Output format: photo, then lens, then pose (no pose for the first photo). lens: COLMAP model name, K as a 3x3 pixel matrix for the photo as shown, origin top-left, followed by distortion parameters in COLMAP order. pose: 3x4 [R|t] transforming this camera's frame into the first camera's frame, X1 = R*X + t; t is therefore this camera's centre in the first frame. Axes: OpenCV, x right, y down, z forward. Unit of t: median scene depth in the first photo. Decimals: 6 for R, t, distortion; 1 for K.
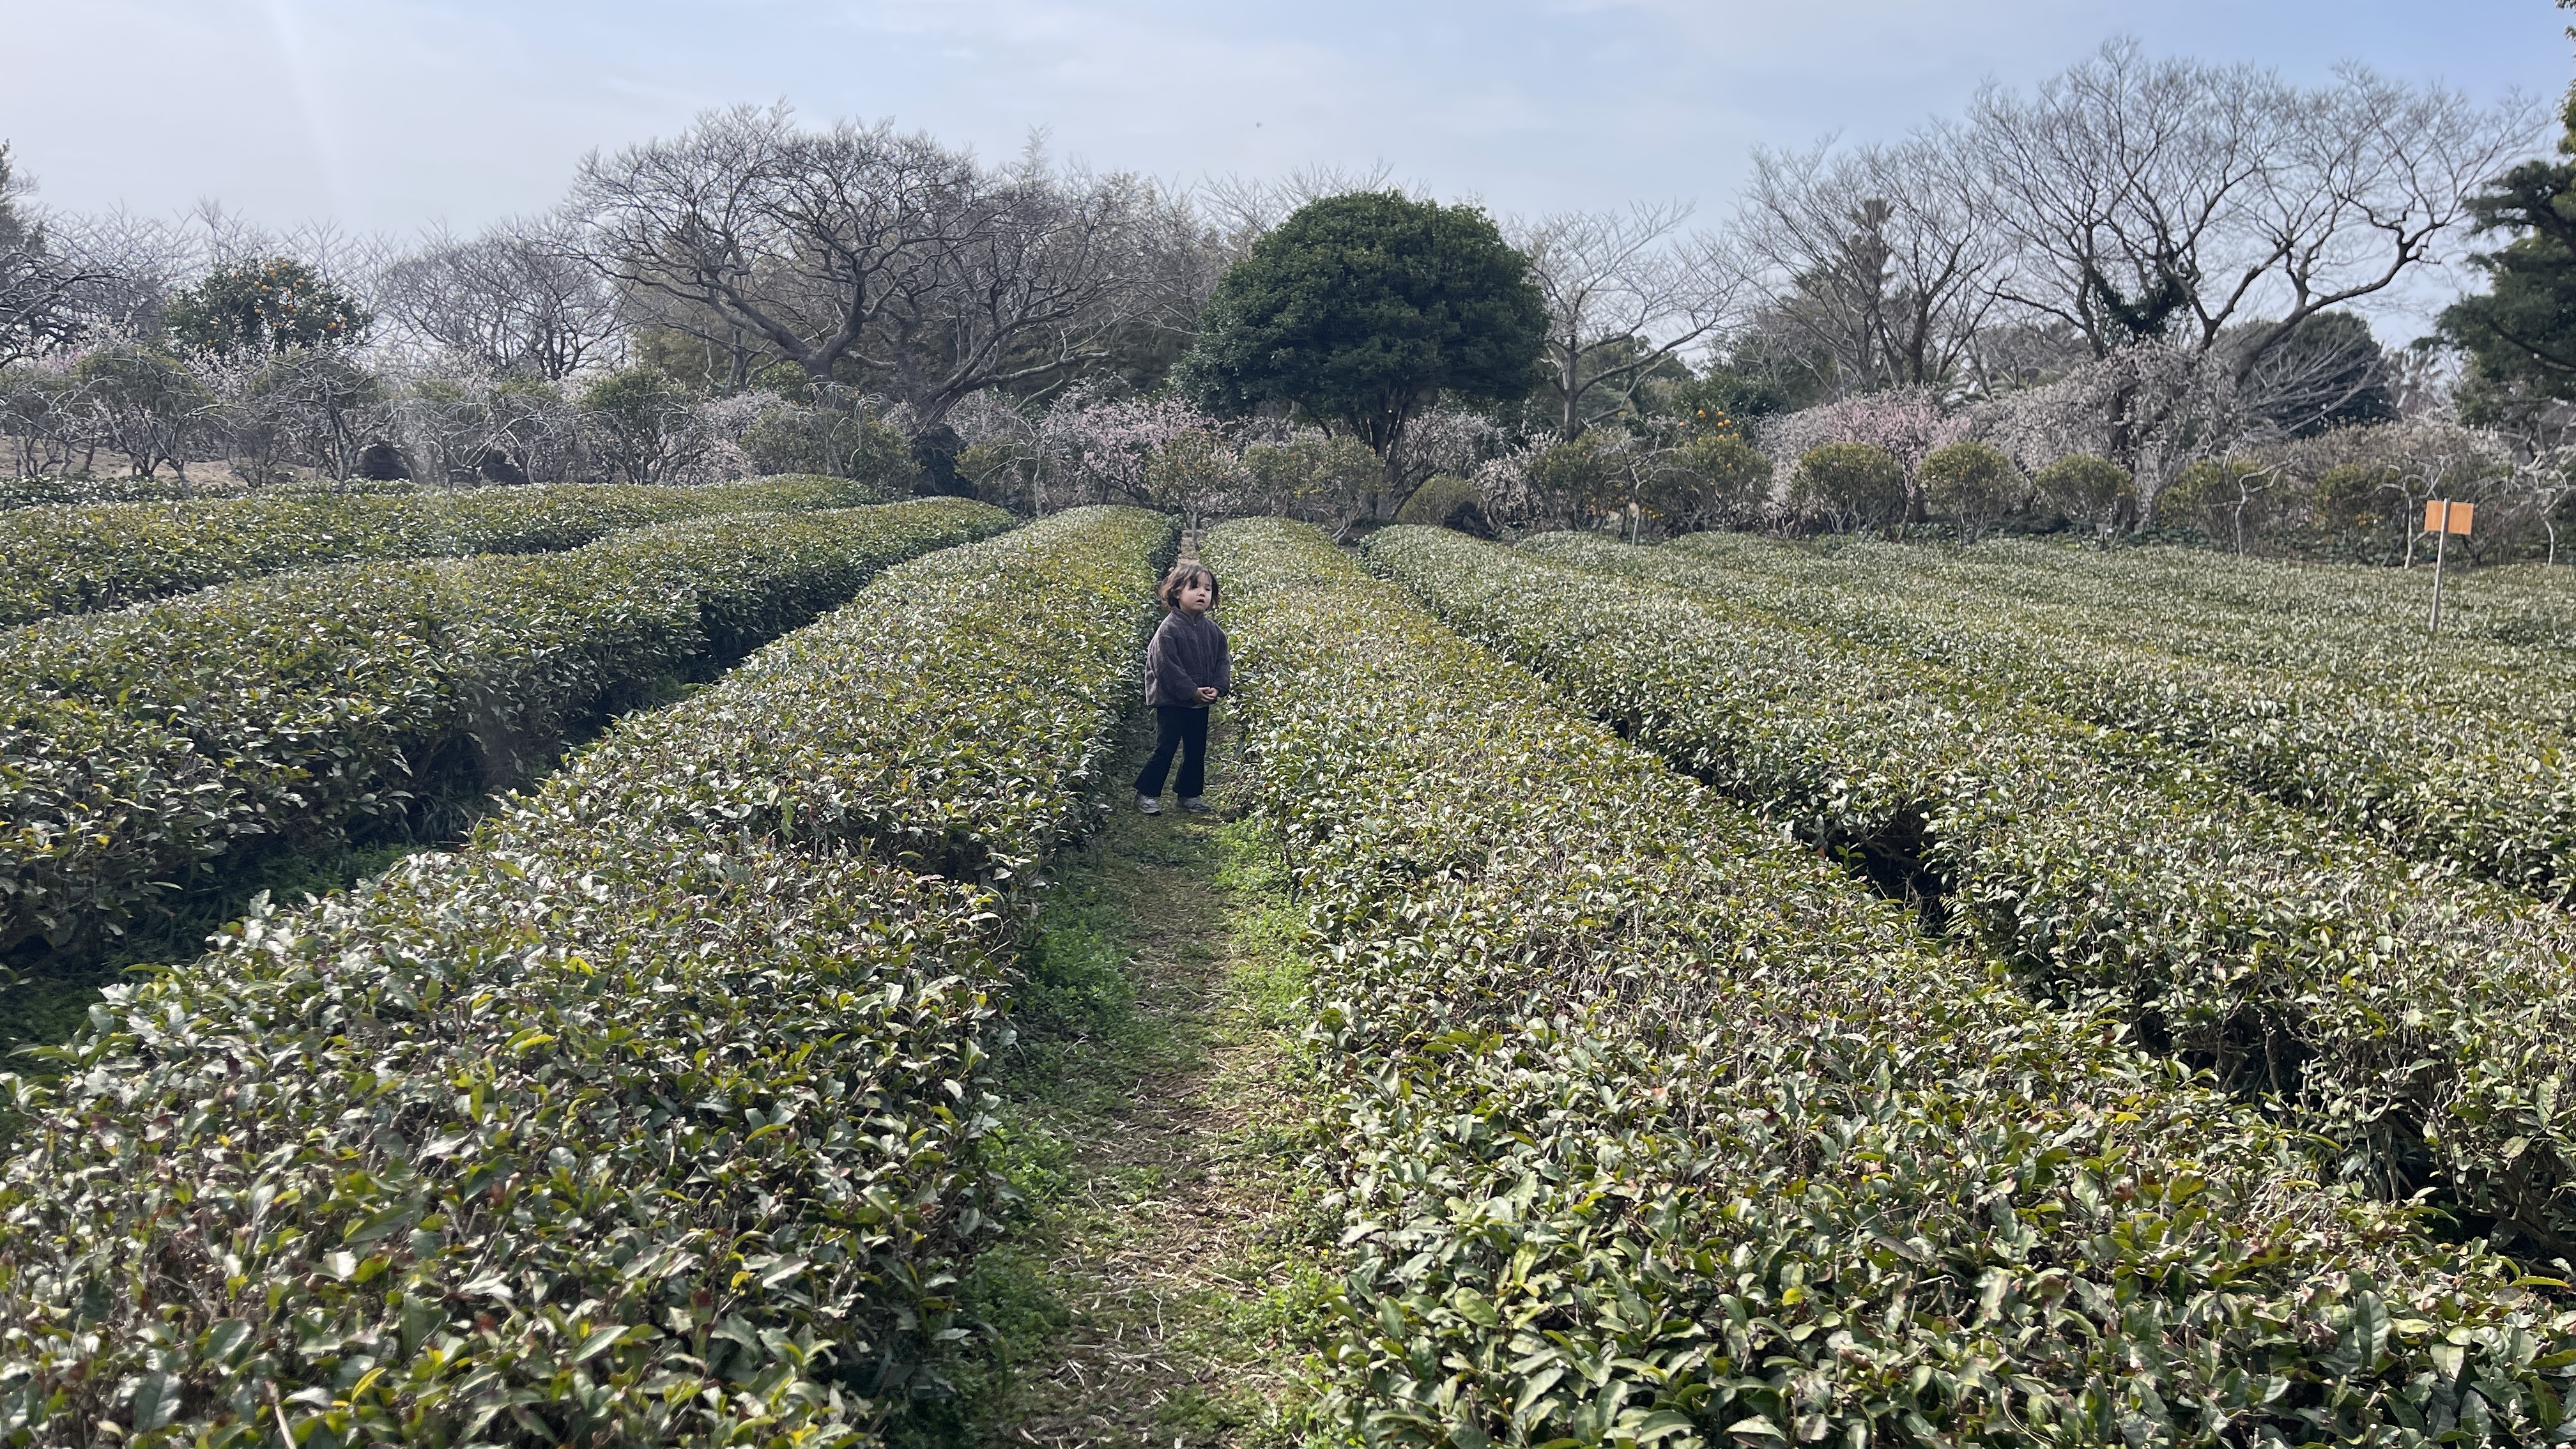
lens RADIAL K [[1950.1, 0, 1279.3], [0, 1950.1, 714.5], [0, 0, 1]] dist [0.044872, -0.037108]
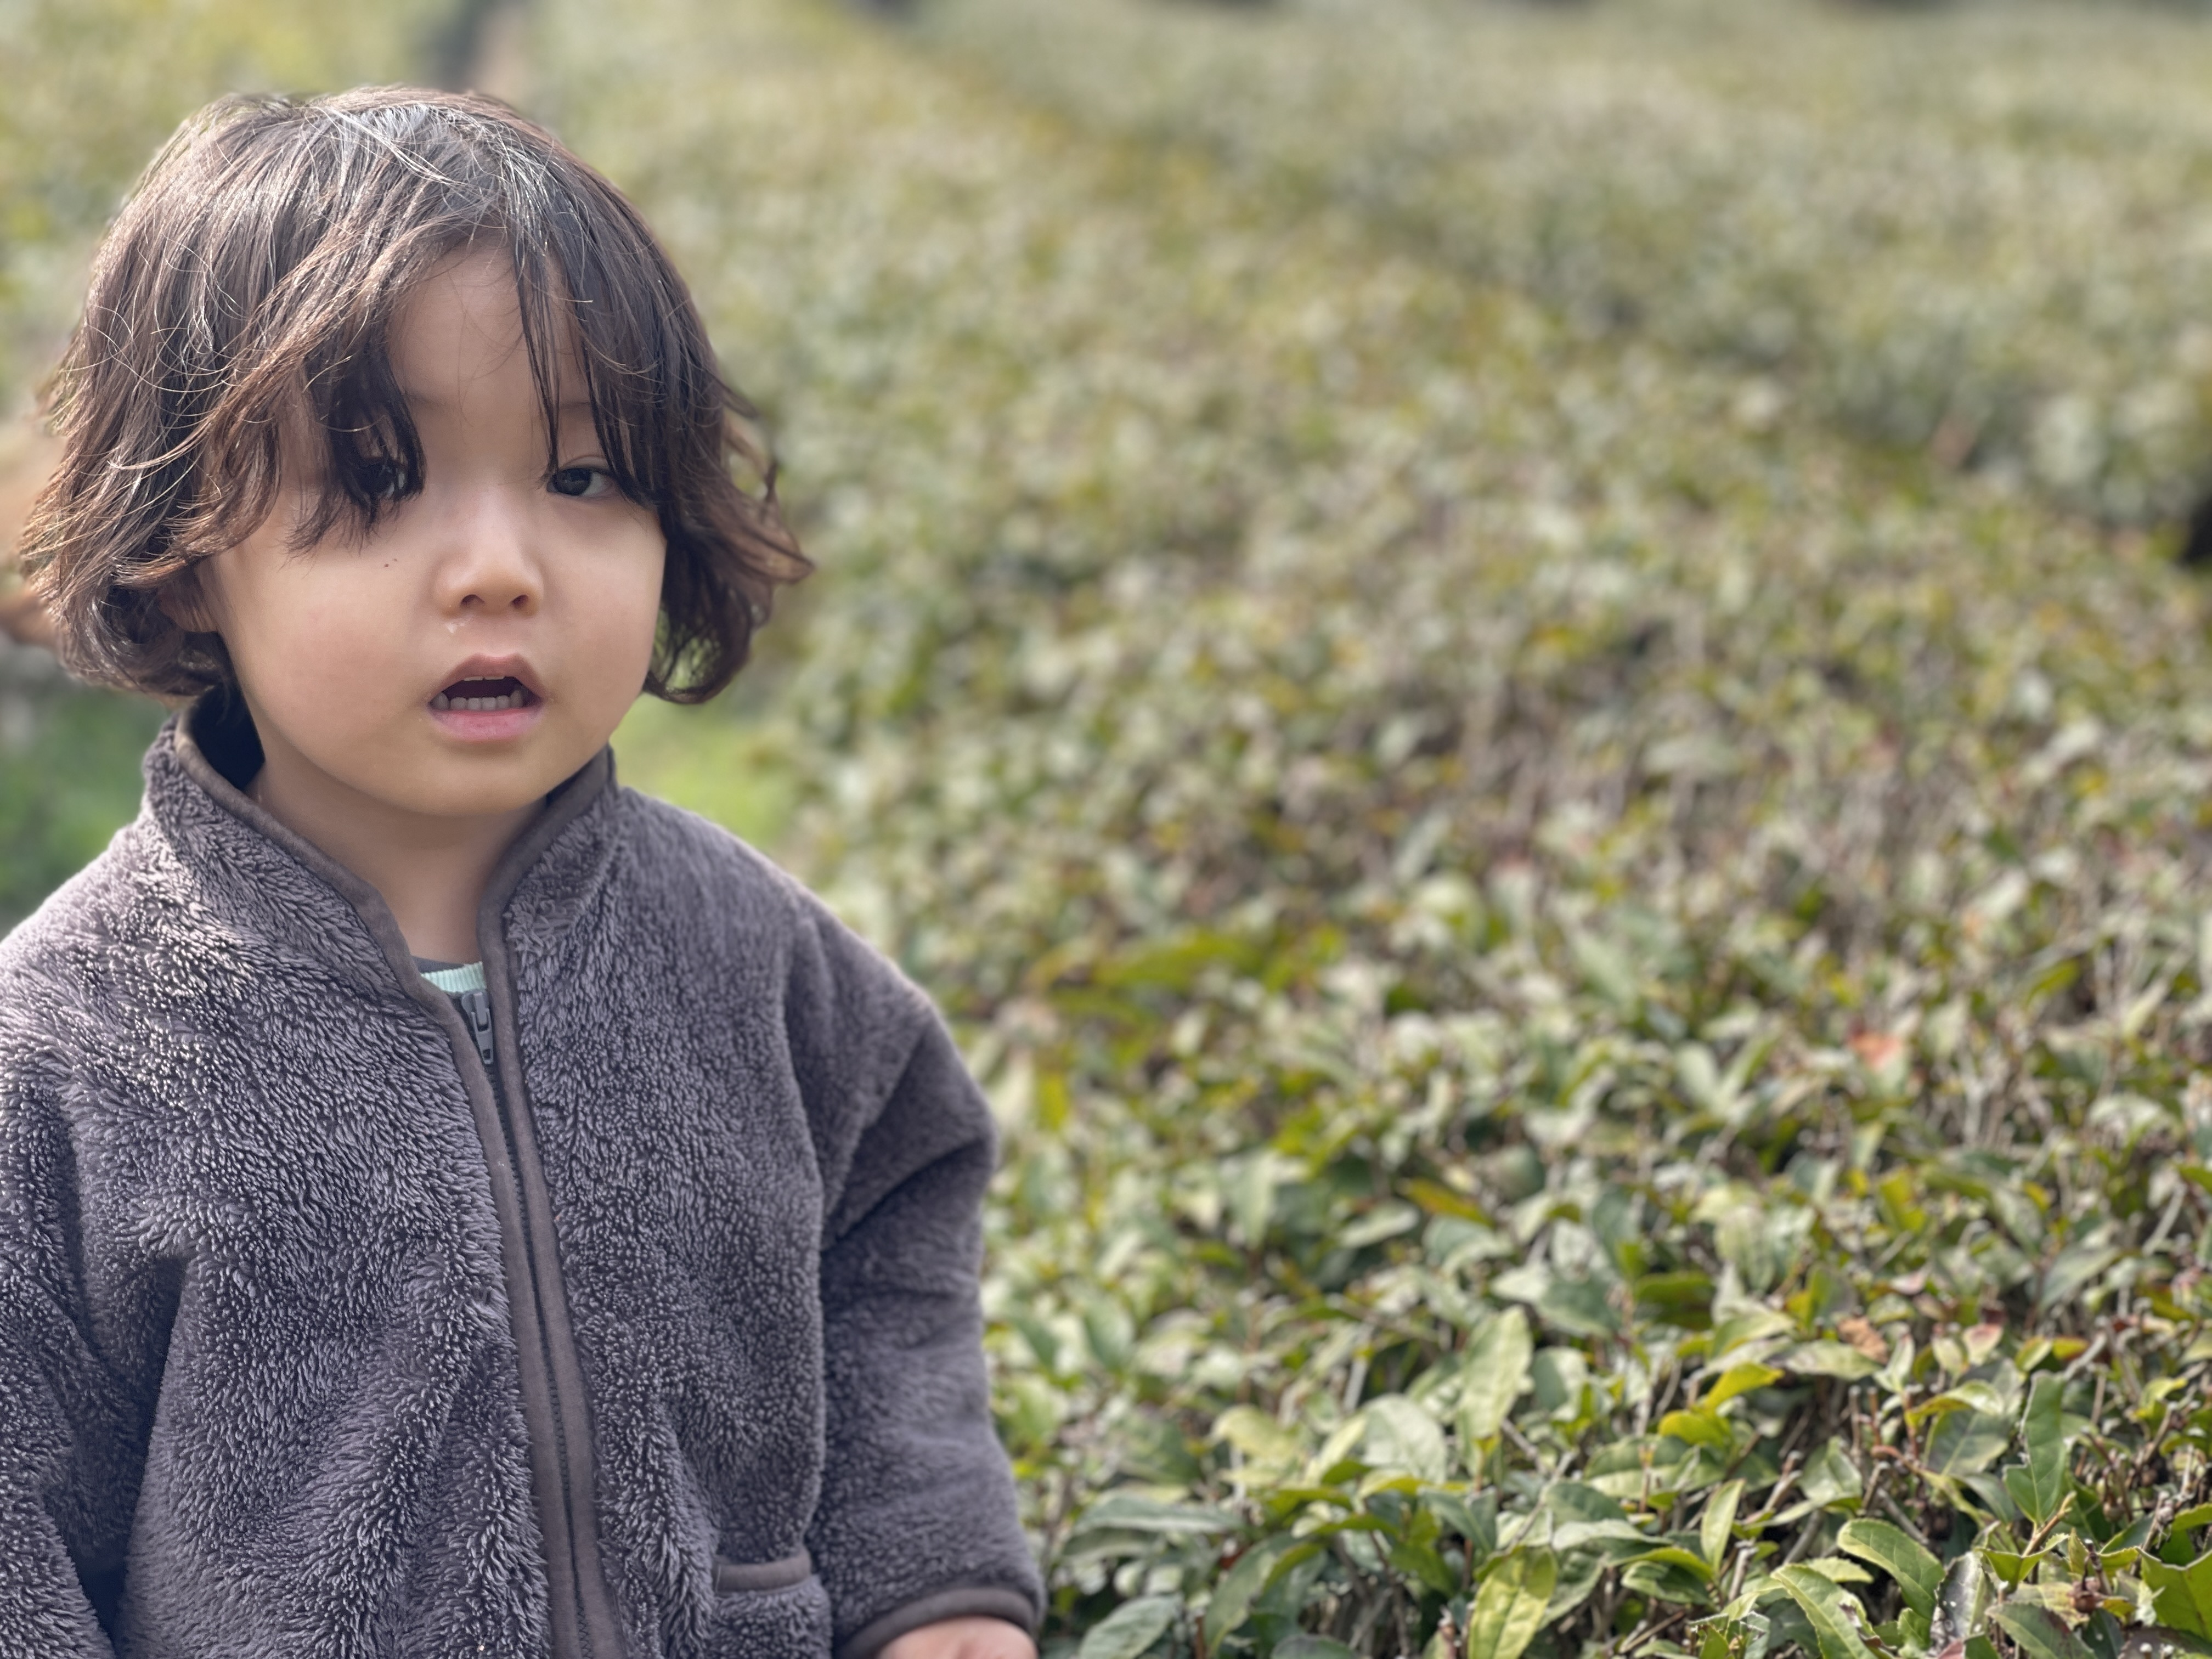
lens RADIAL K [[4129.0, 0, 1109.8], [0, 4129.0, 831.1], [0, 0, 1]] dist [0.091455, 0.000000]
pose [[0.995784, -0.034959, 0.084805, 0.019269], [0.027194, 0.995475, 0.091049, 0.093333], [-0.087605, -0.088359, 0.992229, 0.355729]]
